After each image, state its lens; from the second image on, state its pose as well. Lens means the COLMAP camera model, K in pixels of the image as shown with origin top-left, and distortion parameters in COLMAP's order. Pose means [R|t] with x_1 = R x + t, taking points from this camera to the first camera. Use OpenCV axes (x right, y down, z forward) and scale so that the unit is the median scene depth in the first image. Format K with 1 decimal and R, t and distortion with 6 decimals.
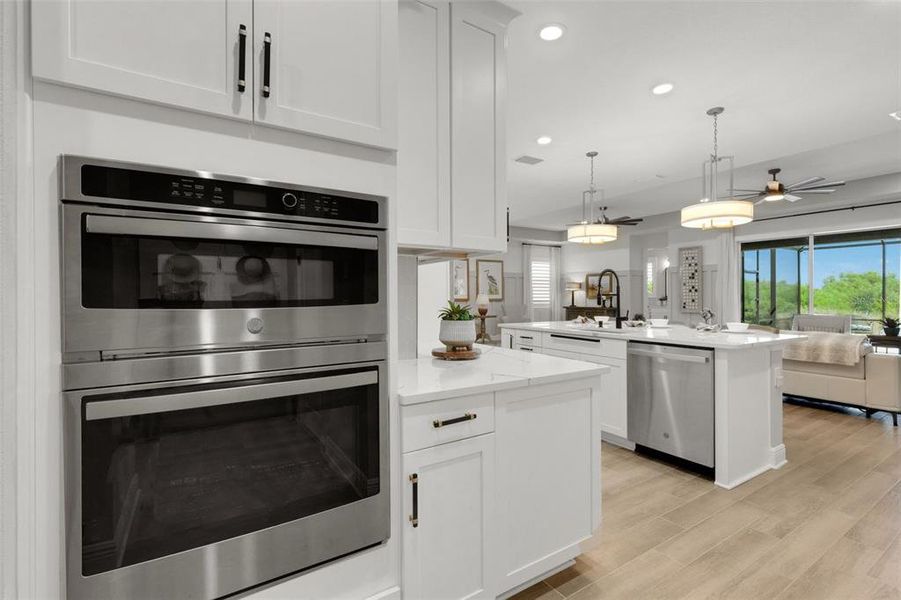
lens RADIAL K [[416.6, 0, 455.1], [0, 416.6, 299.9], [0, 0, 1]] dist [0.007079, -0.000550]
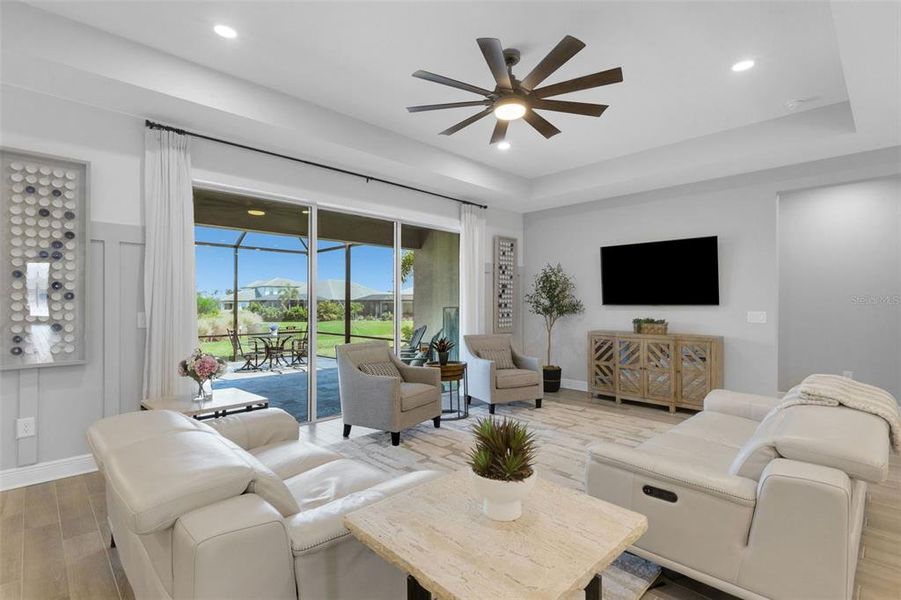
lens RADIAL K [[430.8, 0, 452.4], [0, 430.8, 300.4], [0, 0, 1]] dist [0.016114, 0.000215]
pose [[-0.197291, 0.010837, 0.980285, 0.161936], [0.008423, 0.999921, -0.009359, -0.011578], [-0.980309, 0.006411, -0.197367, 0.667973]]
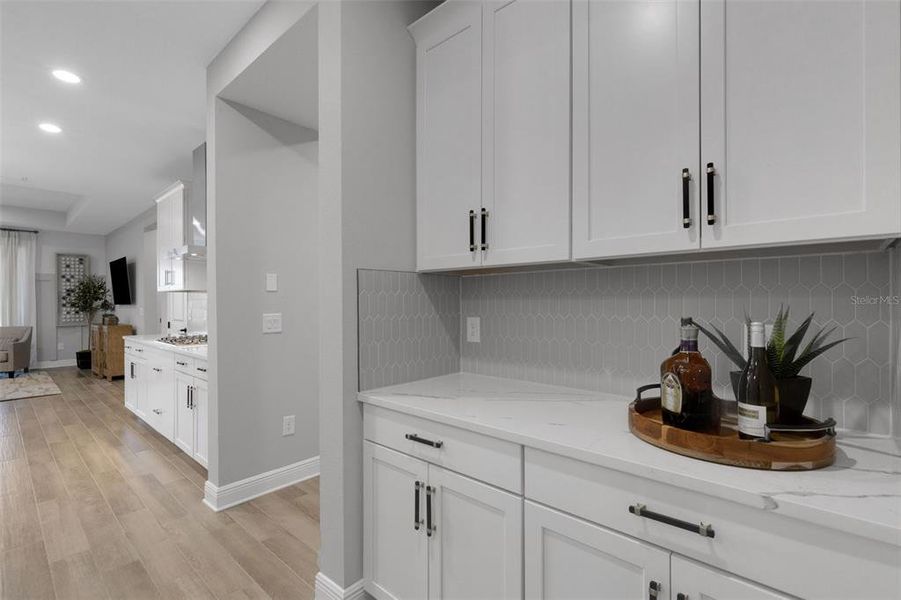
lens RADIAL K [[416.6, 0, 455.1], [0, 416.6, 299.9], [0, 0, 1]] dist [0.007079, -0.000550]
pose [[-0.251949, 0.004682, 0.967729, -0.201516], [0.018453, 0.999830, -0.000033, -0.006093], [-0.967564, 0.017849, -0.251993, -0.029552]]
